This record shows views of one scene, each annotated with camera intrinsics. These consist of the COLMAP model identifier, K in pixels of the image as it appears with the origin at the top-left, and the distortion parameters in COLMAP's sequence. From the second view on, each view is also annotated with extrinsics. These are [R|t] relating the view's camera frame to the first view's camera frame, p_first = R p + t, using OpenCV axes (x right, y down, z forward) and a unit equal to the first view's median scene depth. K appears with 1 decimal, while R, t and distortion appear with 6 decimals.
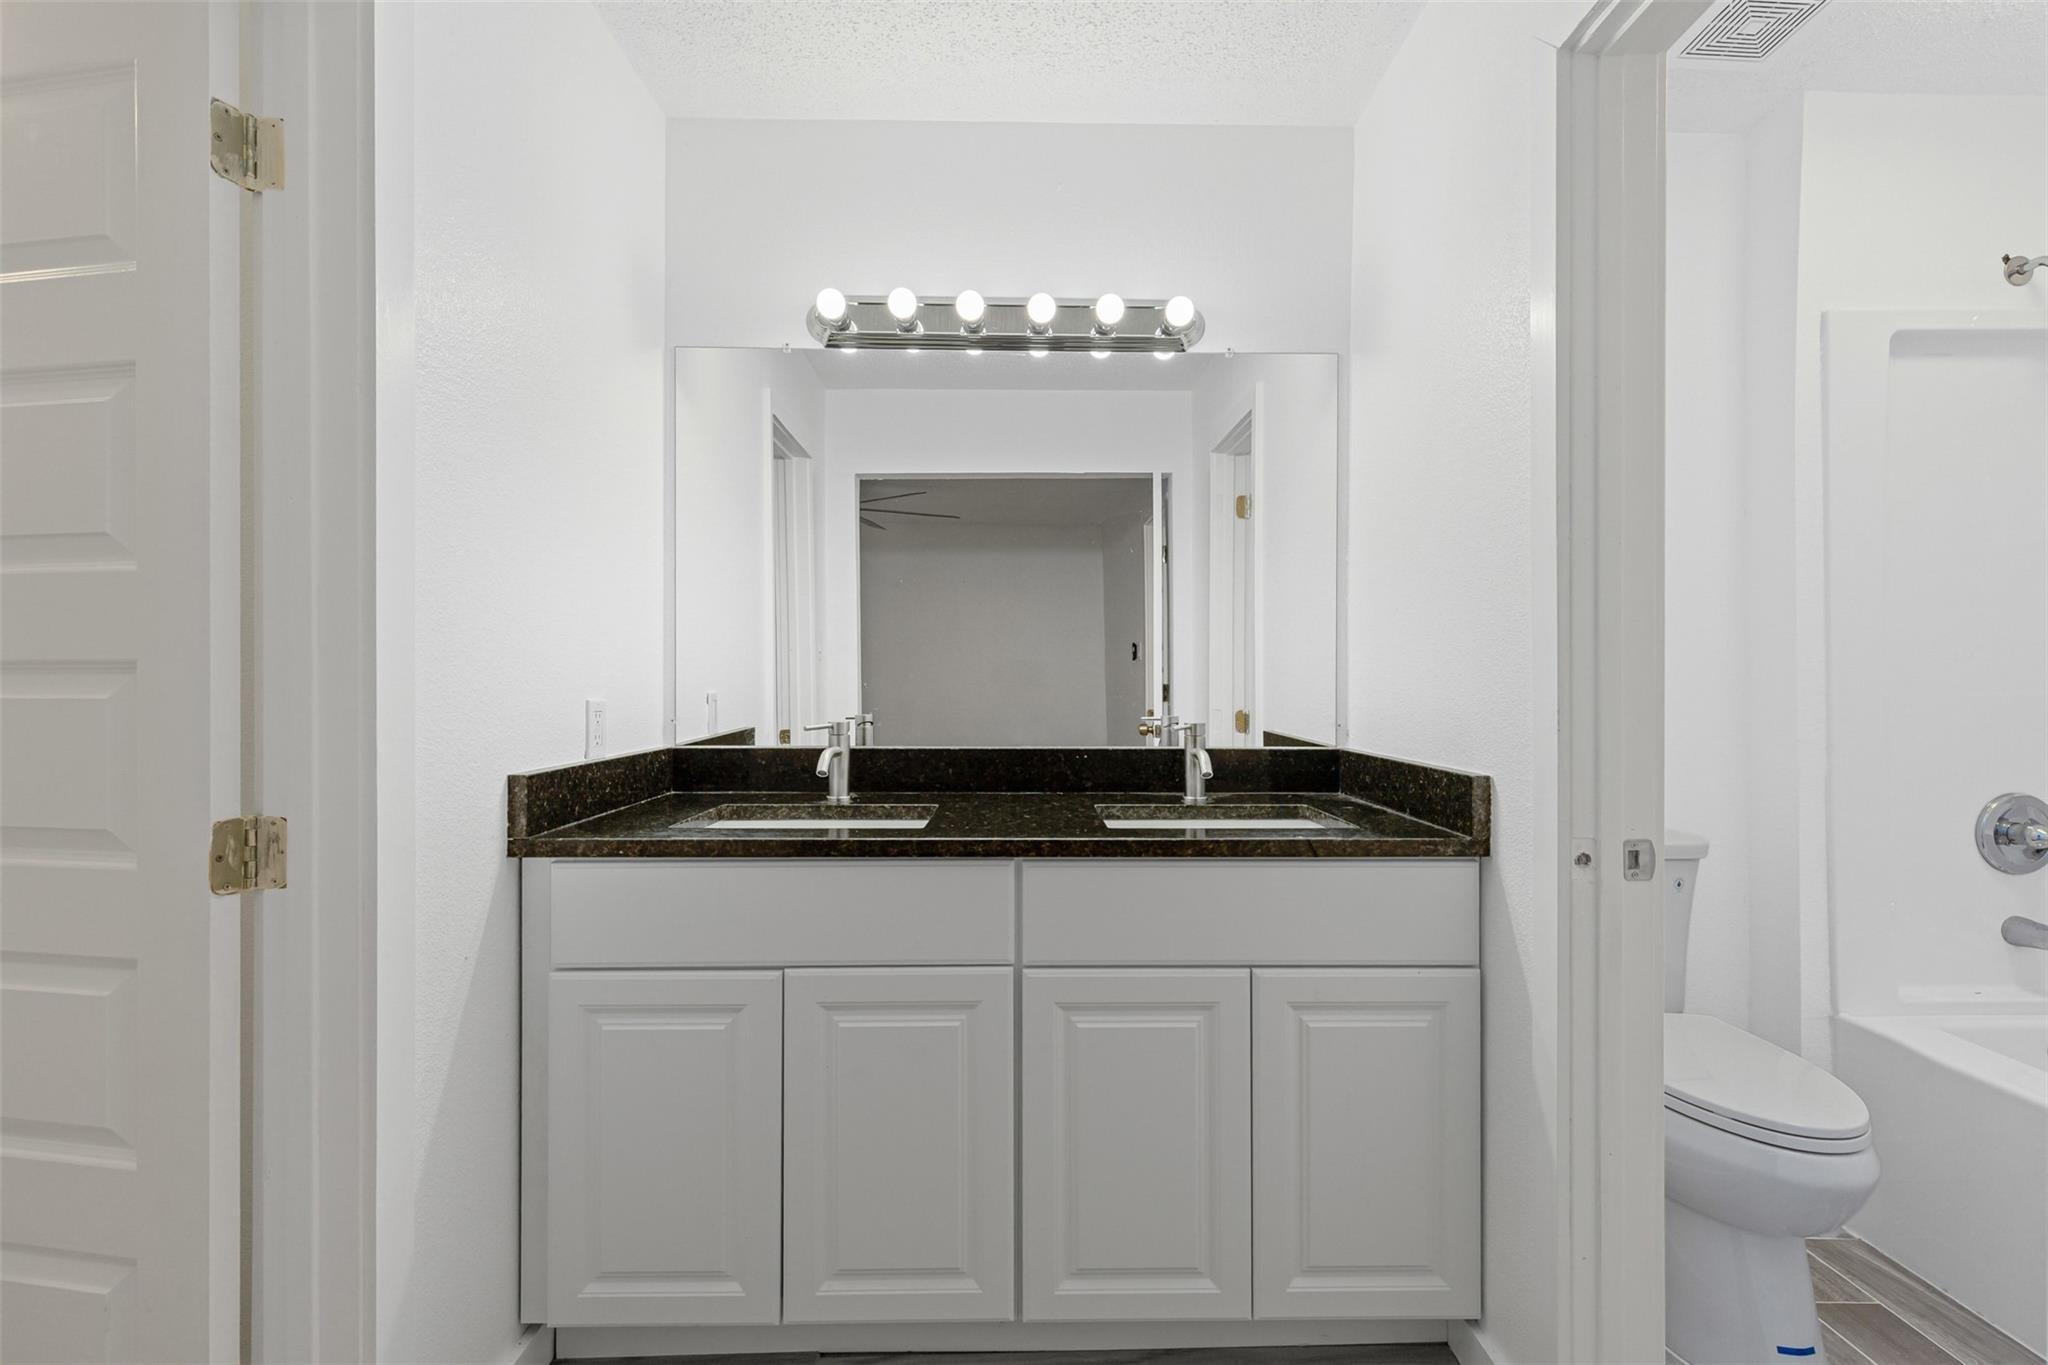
lens RADIAL K [[944.5, 0, 1024.0], [0, 944.5, 682.5], [0, 0, 1]] dist [0.000510, 0.000037]
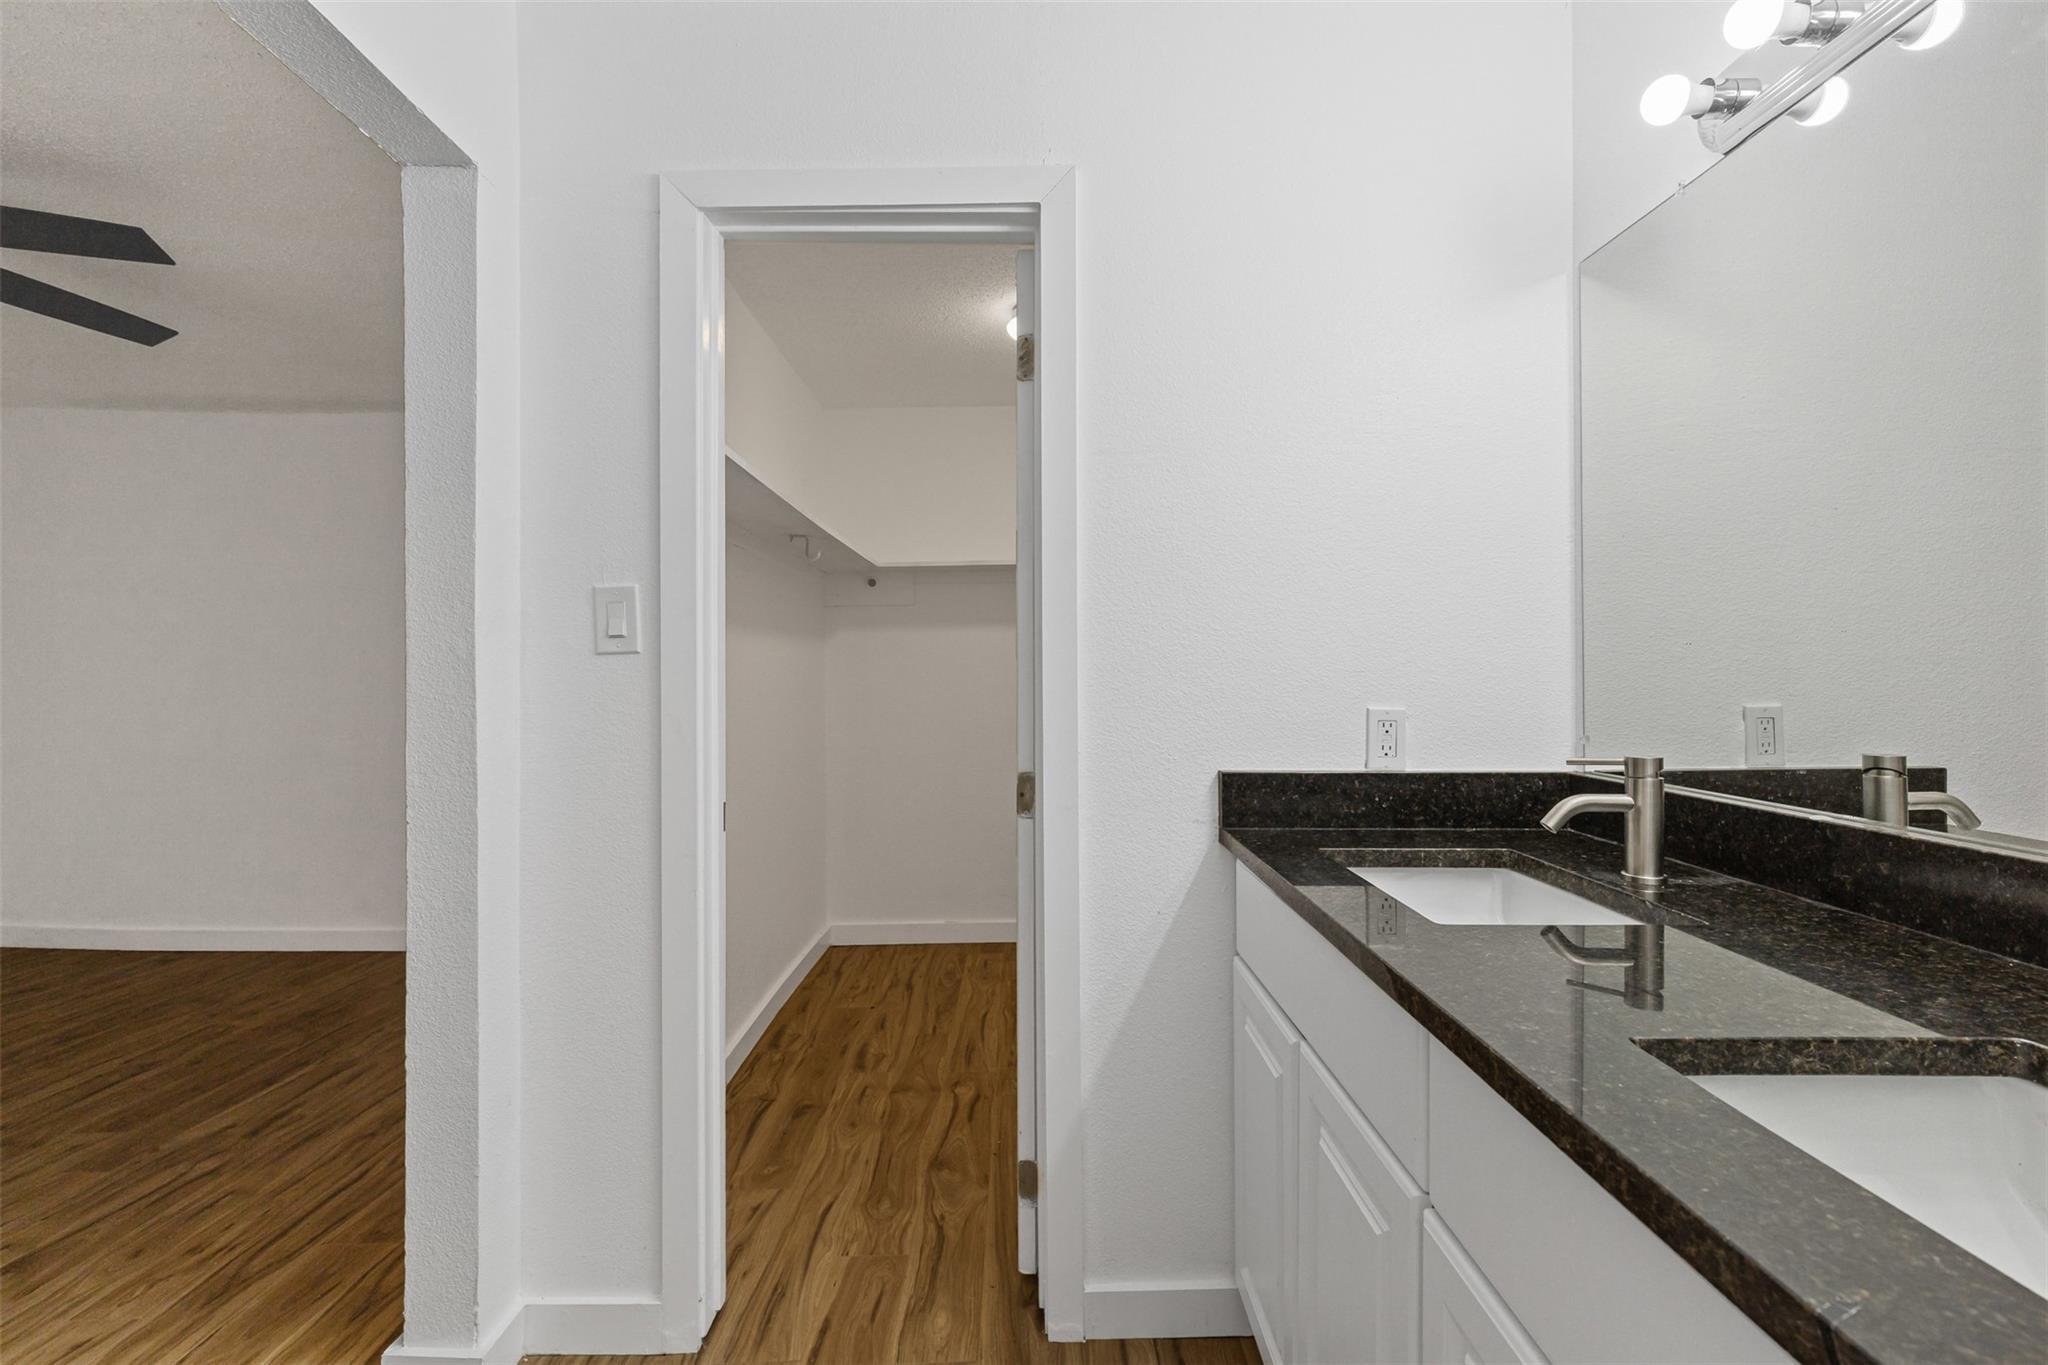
lens RADIAL K [[944.5, 0, 1024.0], [0, 944.5, 682.5], [0, 0, 1]] dist [0.000510, 0.000037]
pose [[-0.021853, 0.005196, -0.999748, 0.623703], [-0.004508, 0.999976, 0.005295, -0.014538], [0.999751, 0.004622, -0.021829, 0.814268]]
